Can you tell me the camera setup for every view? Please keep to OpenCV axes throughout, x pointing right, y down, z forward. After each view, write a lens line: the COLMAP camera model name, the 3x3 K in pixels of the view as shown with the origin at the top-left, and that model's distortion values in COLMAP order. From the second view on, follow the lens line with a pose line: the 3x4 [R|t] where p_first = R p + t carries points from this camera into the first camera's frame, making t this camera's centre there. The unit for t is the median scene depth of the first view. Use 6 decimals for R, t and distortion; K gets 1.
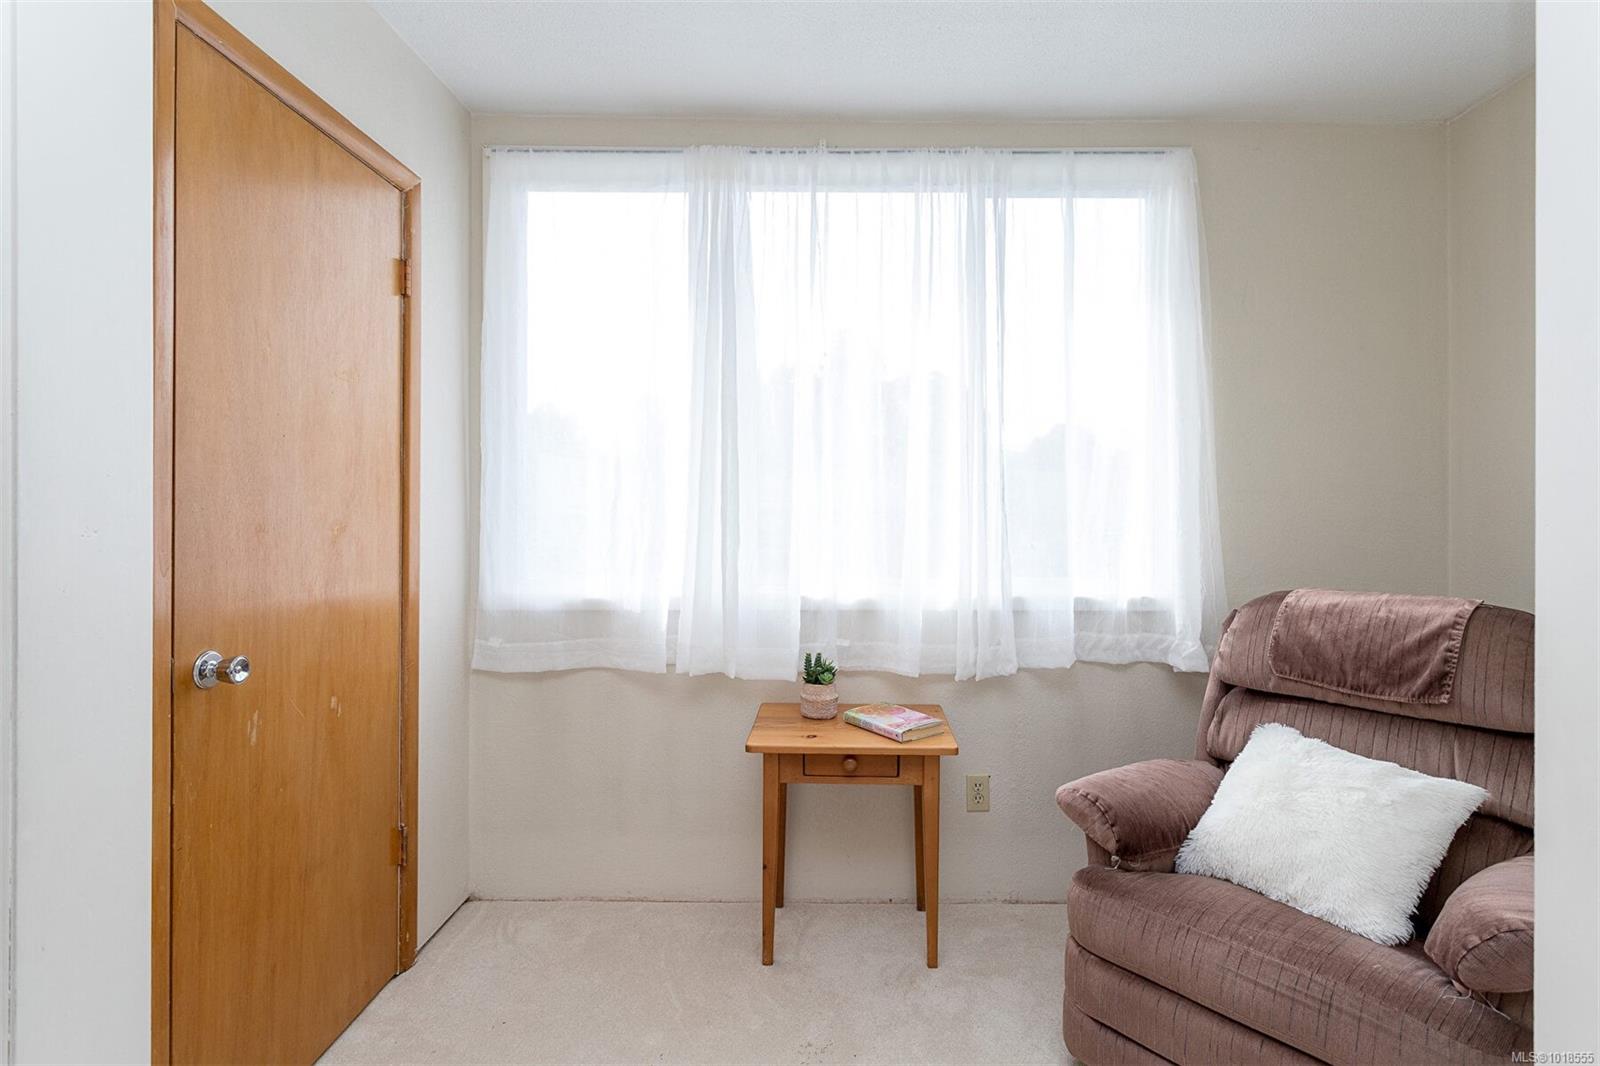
lens RADIAL K [[851.6, 0, 801.4], [0, 851.6, 503.9], [0, 0, 1]] dist [0.001144, 0.000359]
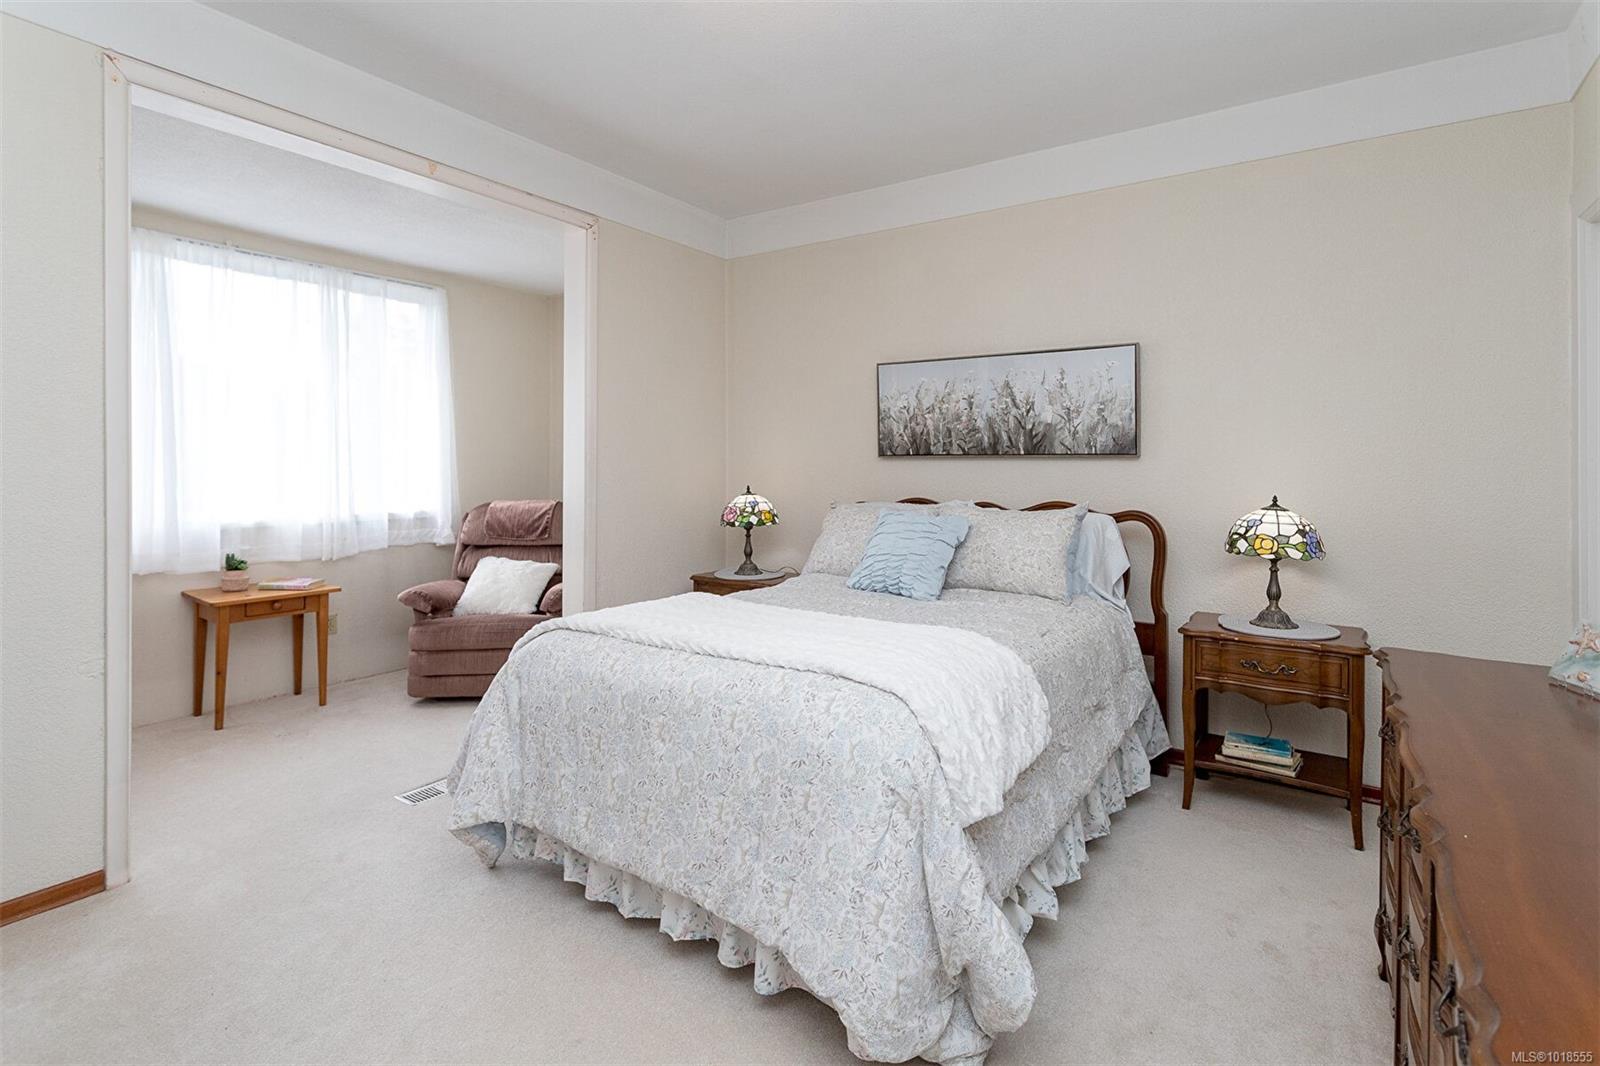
lens RADIAL K [[772.5, 0, 802.6], [0, 772.5, 469.1], [0, 0, 1]] dist [0.001276, 0.000267]
pose [[0.575400, -0.005450, 0.817854, -0.658457], [-0.002298, 0.999963, 0.008281, -0.007407], [-0.817869, -0.006645, 0.575366, -0.902848]]
